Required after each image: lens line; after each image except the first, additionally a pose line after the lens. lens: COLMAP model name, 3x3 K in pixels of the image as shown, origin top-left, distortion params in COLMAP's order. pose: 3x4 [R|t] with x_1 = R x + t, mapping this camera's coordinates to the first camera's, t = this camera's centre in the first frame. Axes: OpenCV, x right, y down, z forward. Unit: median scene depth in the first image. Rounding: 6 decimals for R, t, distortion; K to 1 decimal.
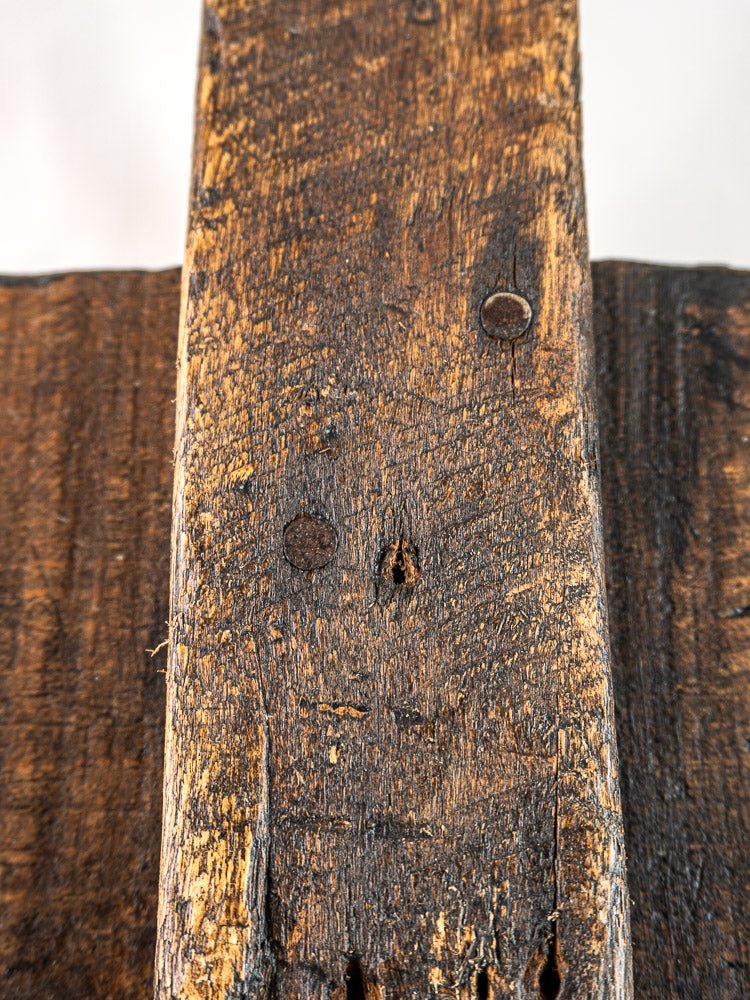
lens RADIAL K [[1262.0, 0, 375.0], [0, 1262.0, 500.0], [0, 0, 1]] dist [0.010253, 0.014884]
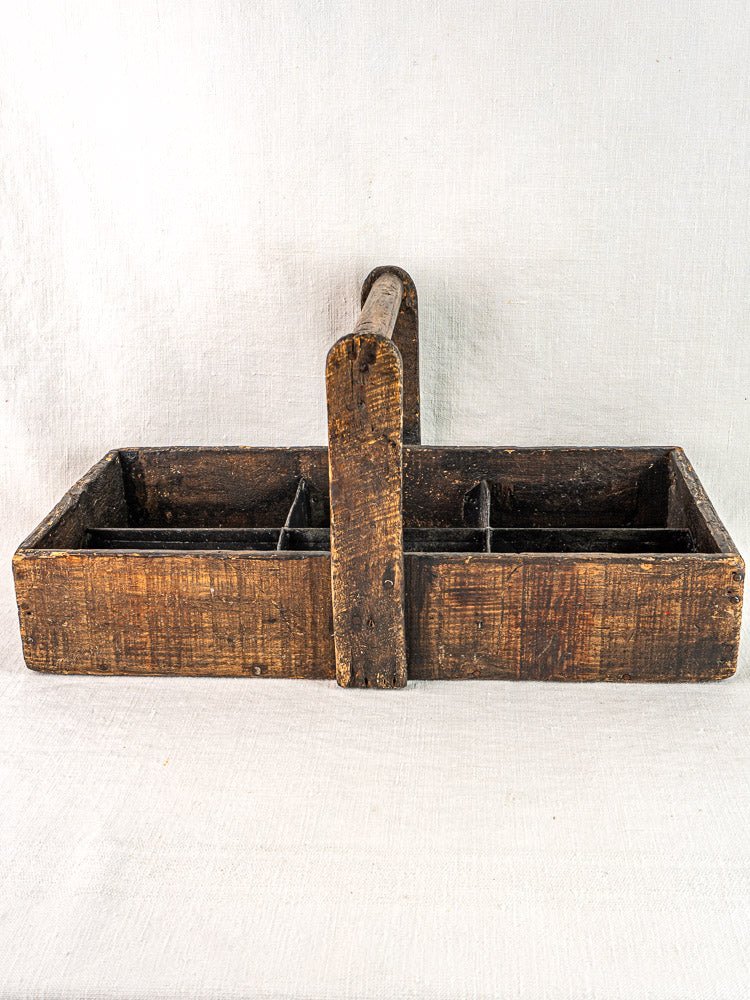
lens RADIAL K [[1254.7, 0, 375.0], [0, 1254.7, 500.0], [0, 0, 1]] dist [0.003053, -0.019793]
pose [[0.998440, -0.011357, -0.054665, 0.353653], [0.040492, 0.821388, 0.568931, -3.655667], [0.038440, -0.570257, 0.820567, -3.421585]]
